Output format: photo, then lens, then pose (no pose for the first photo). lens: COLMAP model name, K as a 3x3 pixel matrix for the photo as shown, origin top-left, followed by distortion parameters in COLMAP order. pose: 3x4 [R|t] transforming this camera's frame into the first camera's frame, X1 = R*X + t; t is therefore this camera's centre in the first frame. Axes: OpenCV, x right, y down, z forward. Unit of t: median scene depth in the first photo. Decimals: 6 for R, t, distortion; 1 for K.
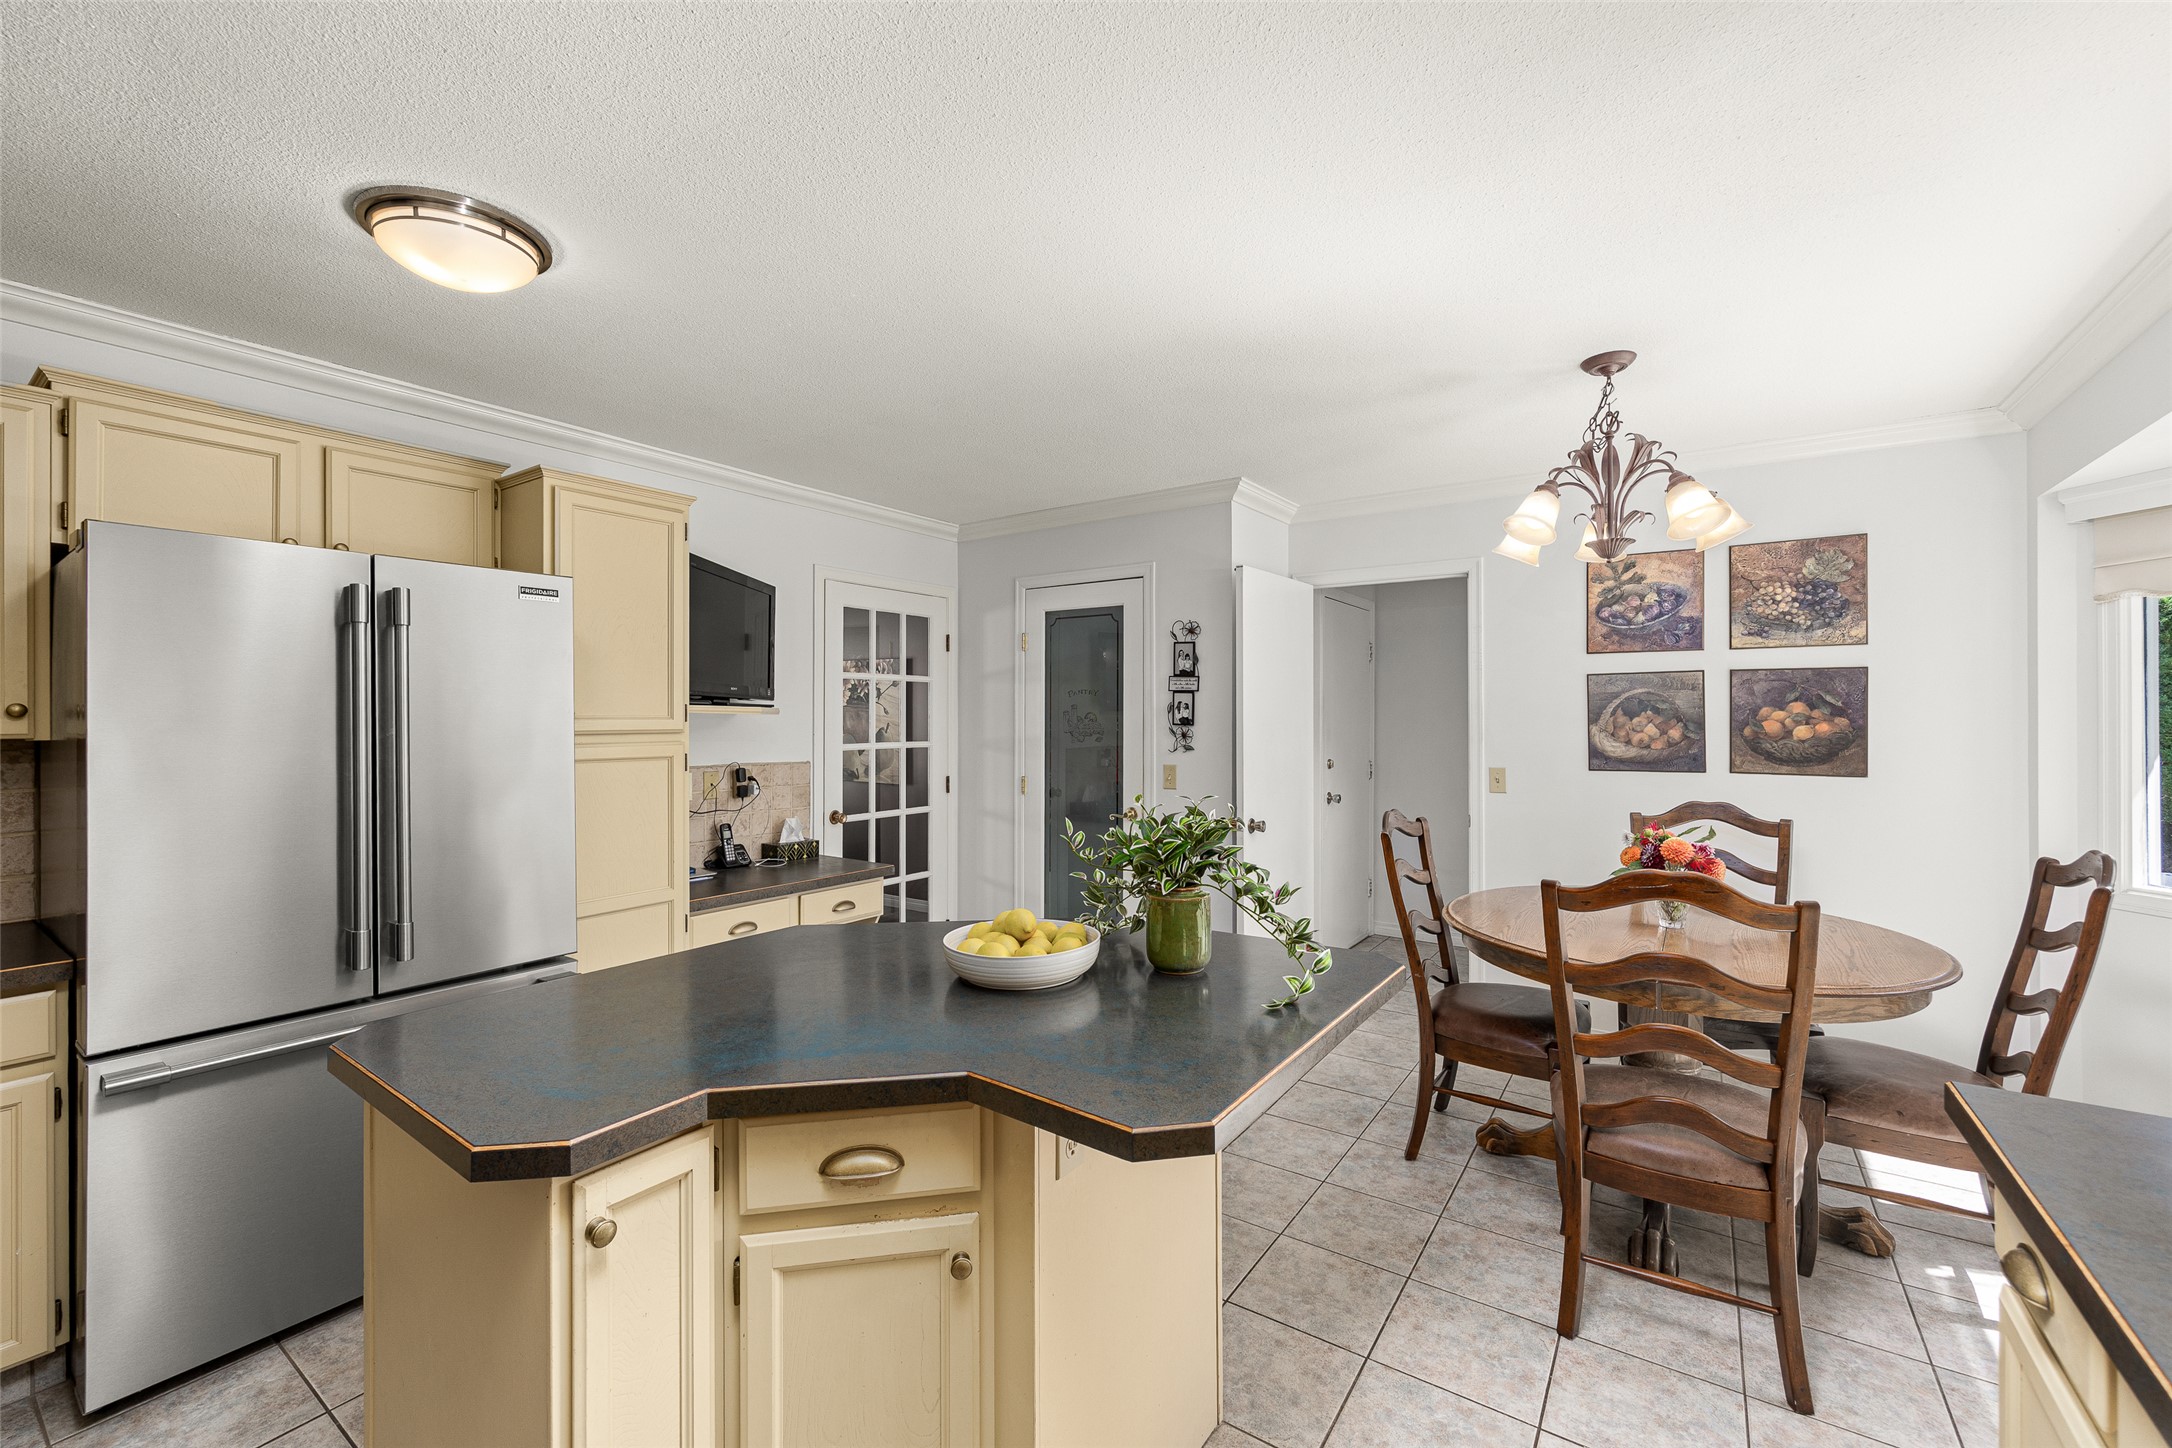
lens RADIAL K [[885.4, 0, 1082.1], [0, 885.4, 717.1], [0, 0, 1]] dist [0.001160, 0.000316]
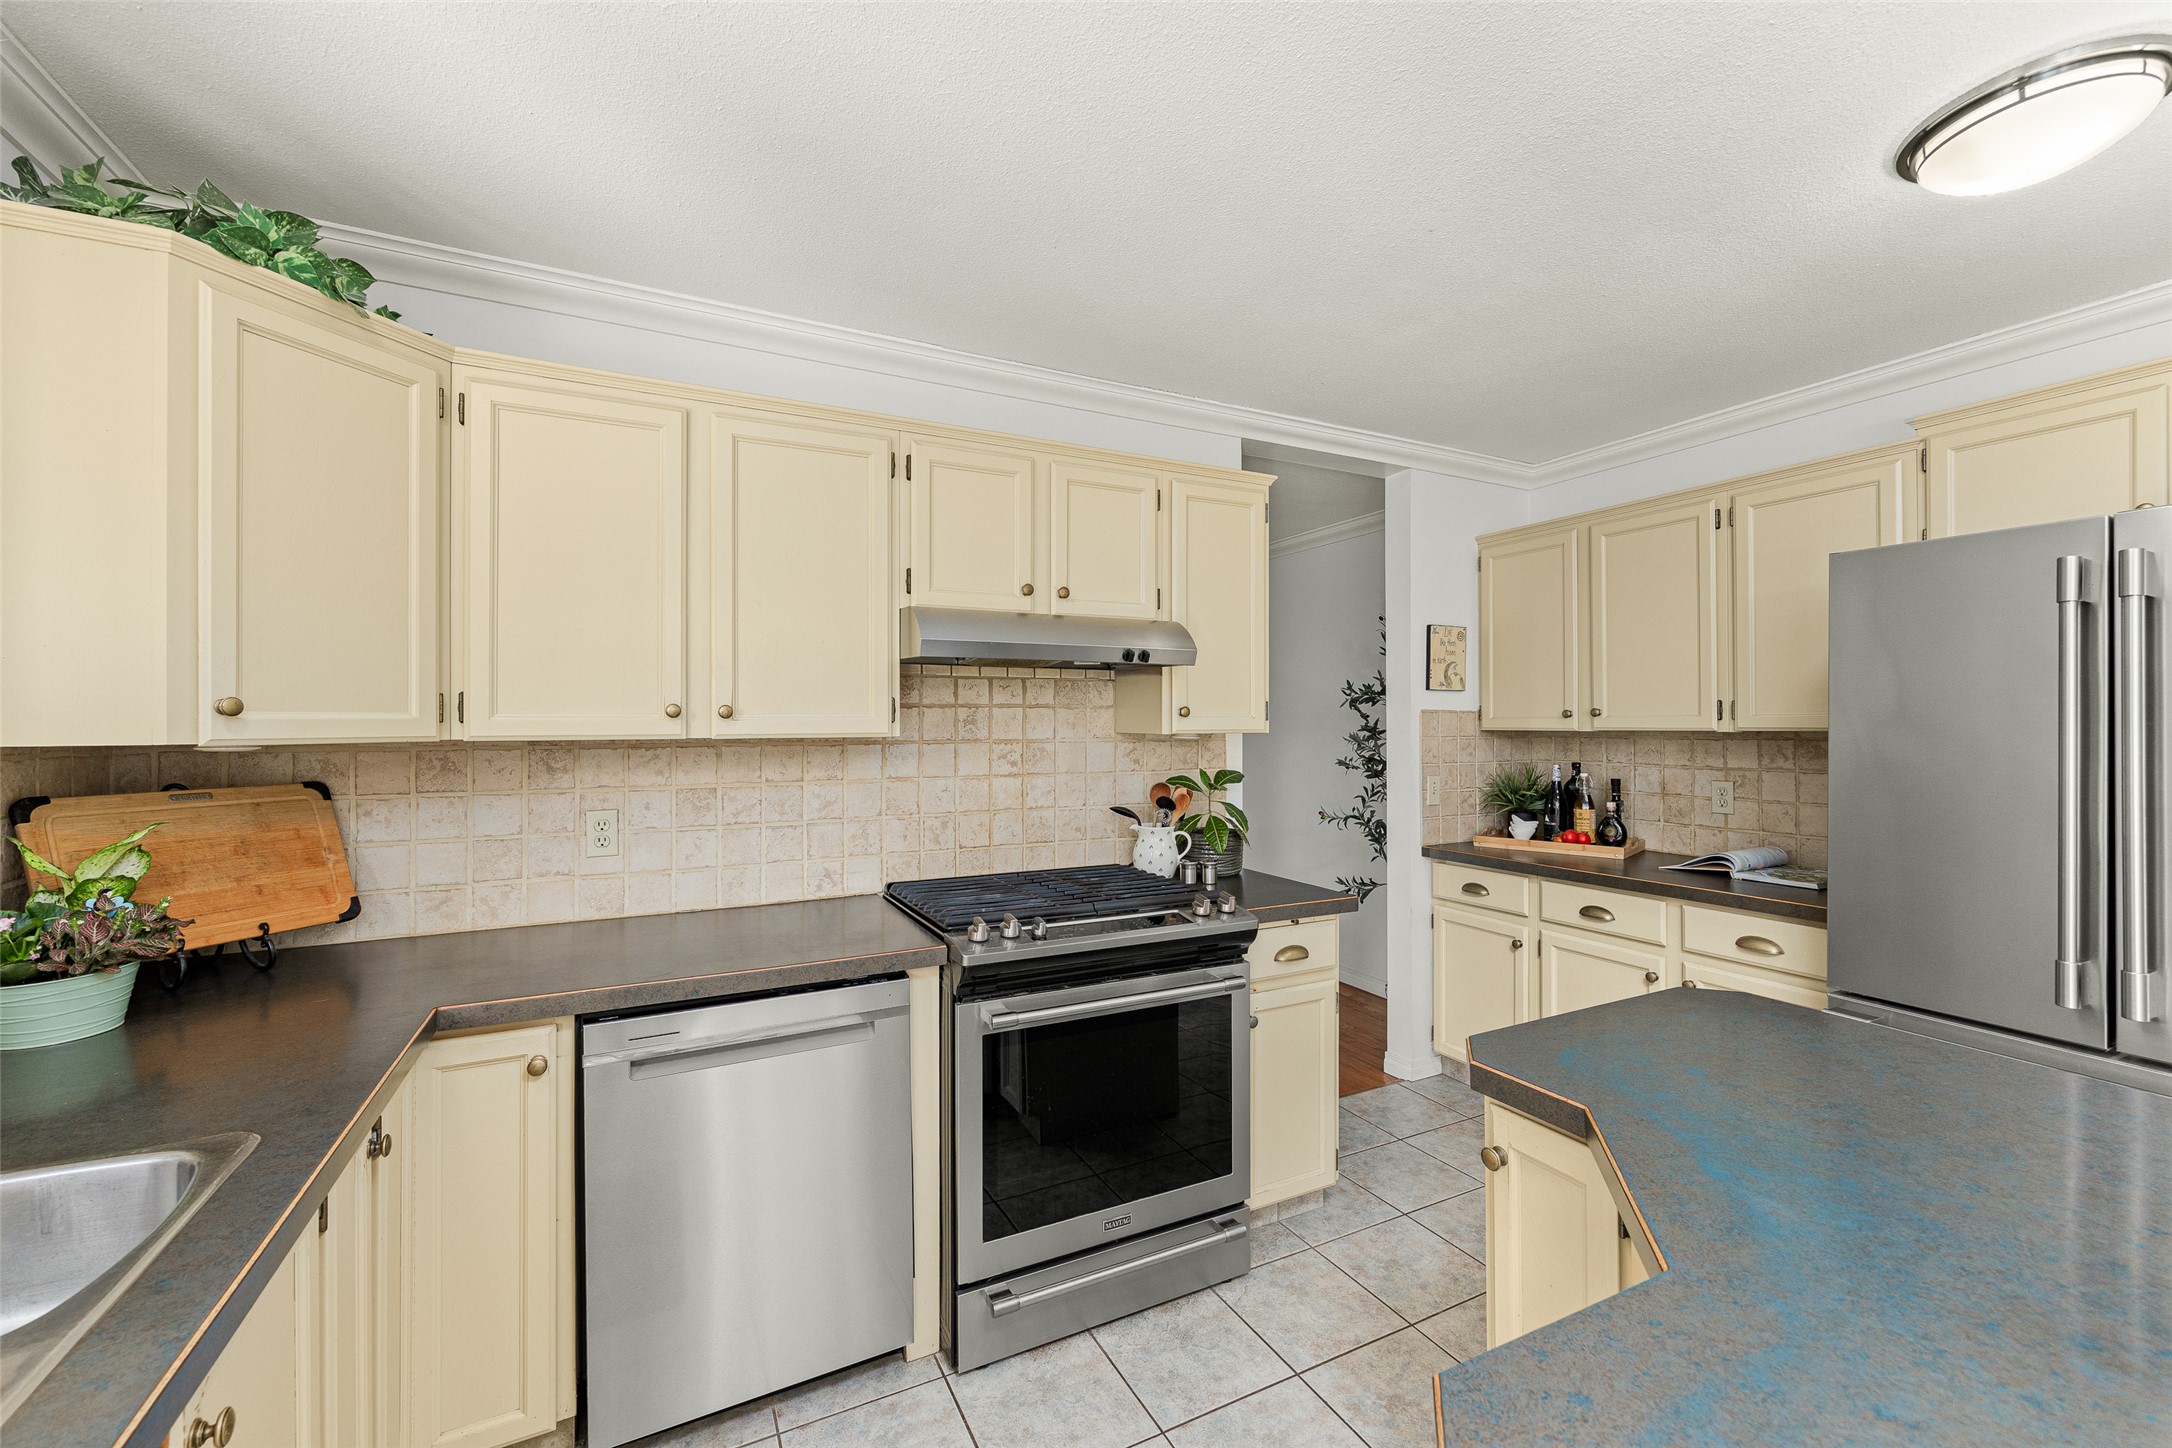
lens RADIAL K [[867.4, 0, 1078.5], [0, 867.4, 721.3], [0, 0, 1]] dist [0.000605, 0.000105]
pose [[-0.476629, 0.002779, -0.879100, 0.221221], [0.004542, 0.999989, 0.000698, 0.002430], [0.879093, -0.003660, -0.476637, 0.329244]]
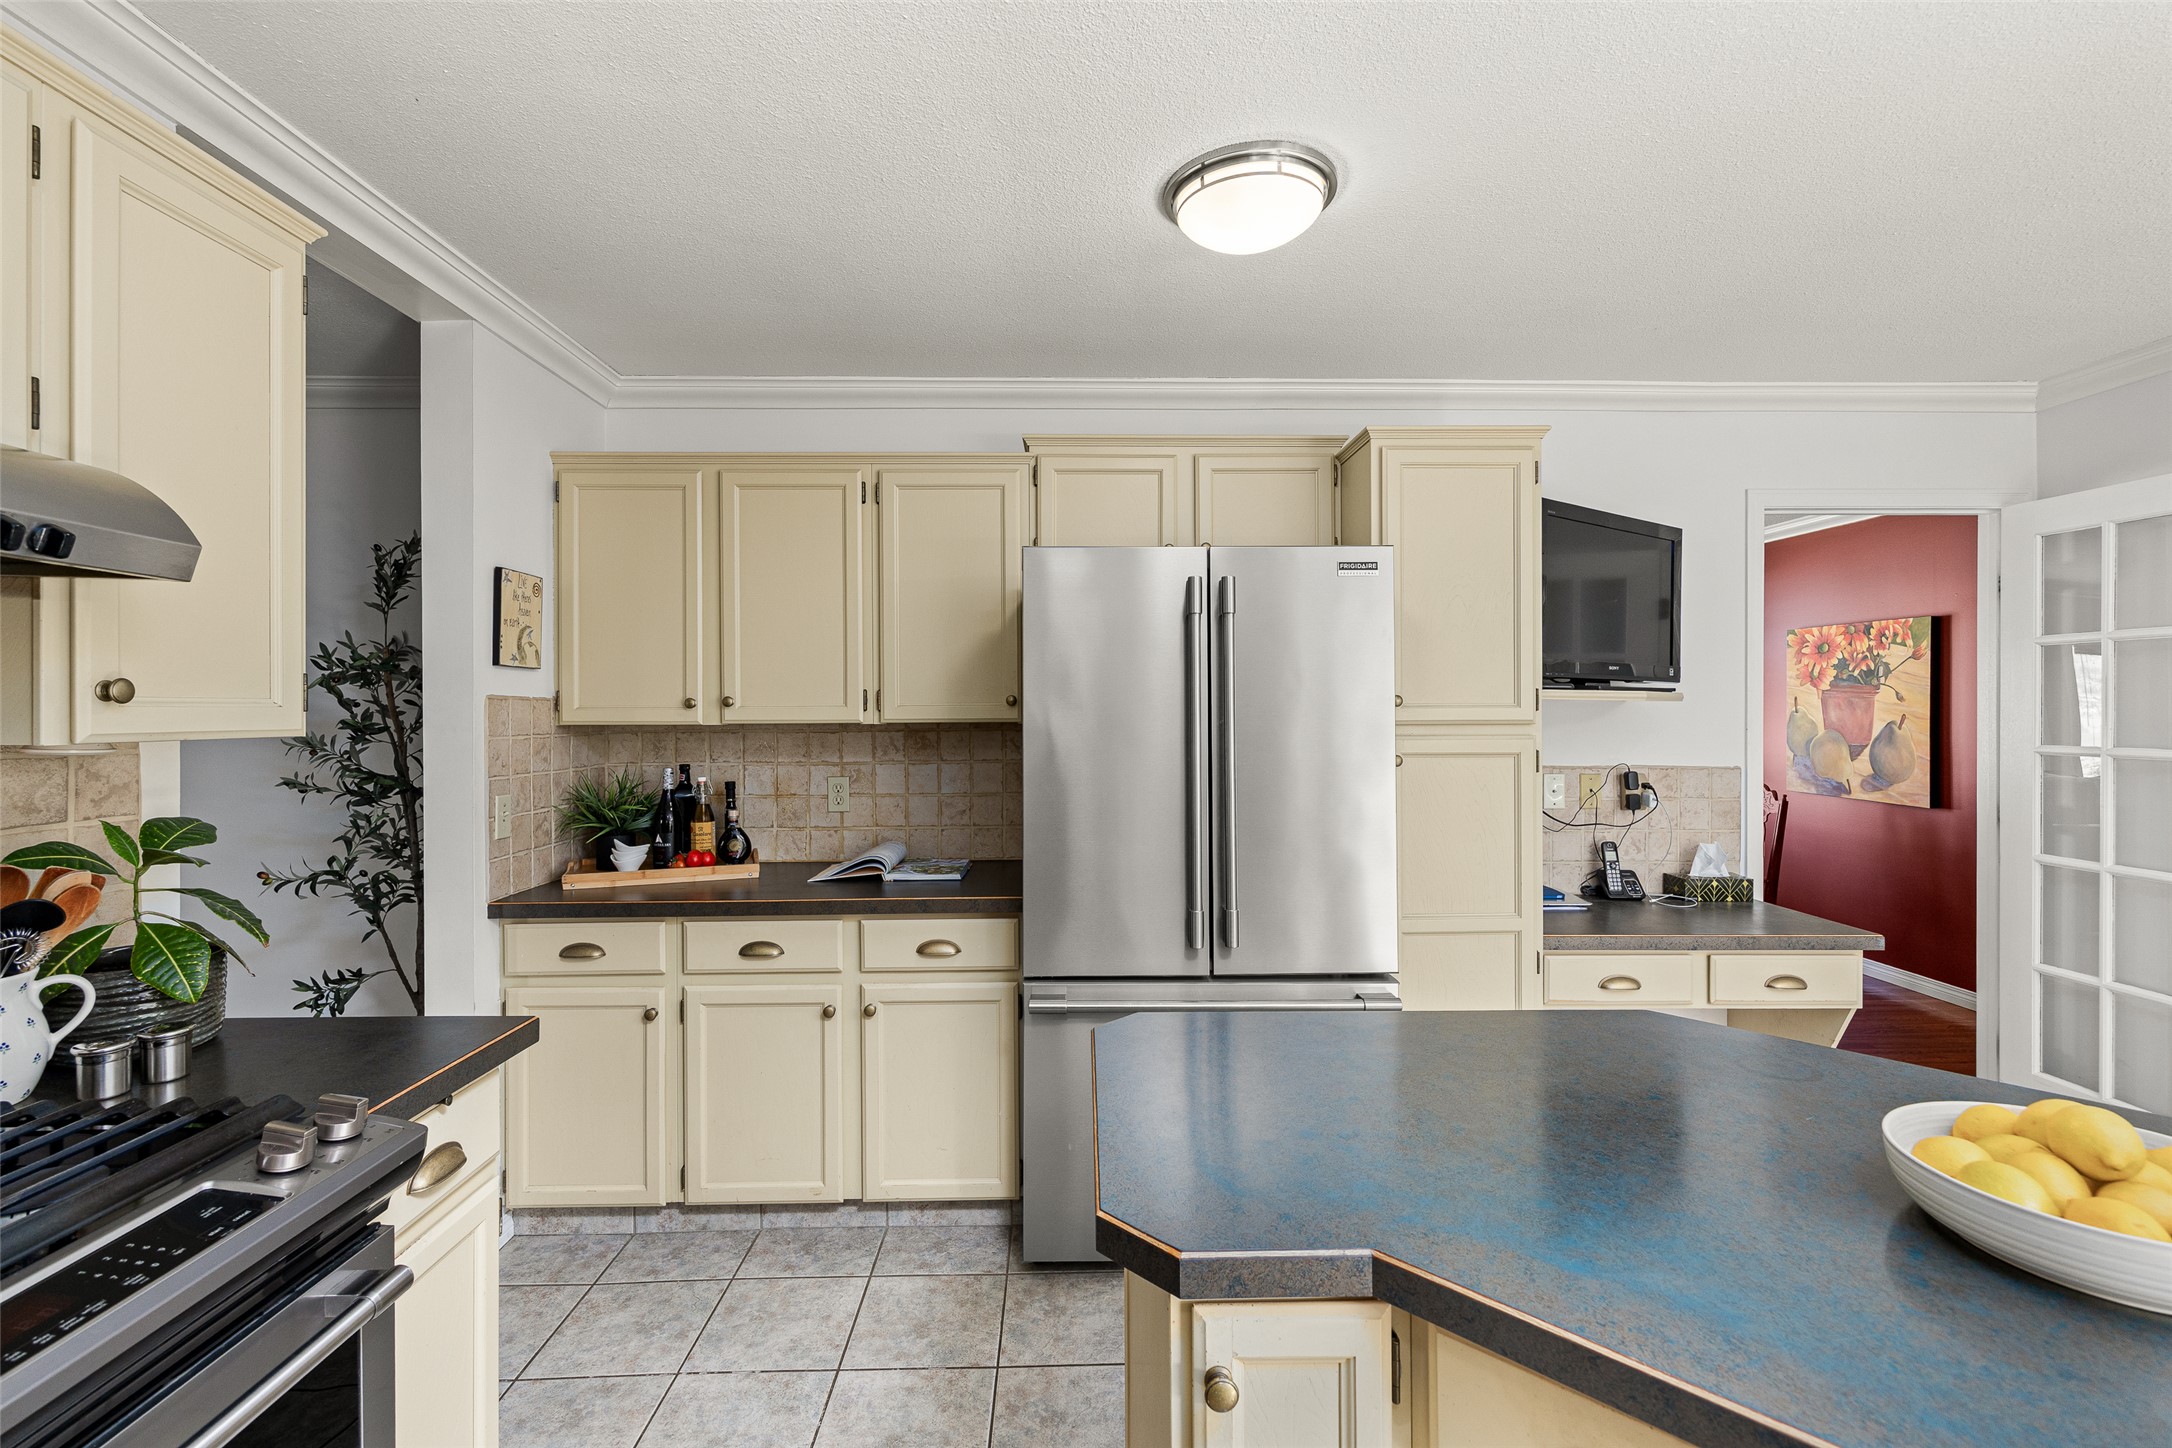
lens RADIAL K [[970.3, 0, 1084.4], [0, 970.3, 712.8], [0, 0, 1]] dist [0.001906, 0.001394]
pose [[0.591300, 0.002827, -0.806446, 0.014391], [0.001431, 0.999989, 0.004555, 0.002408], [0.806450, -0.003847, 0.591290, 0.132264]]
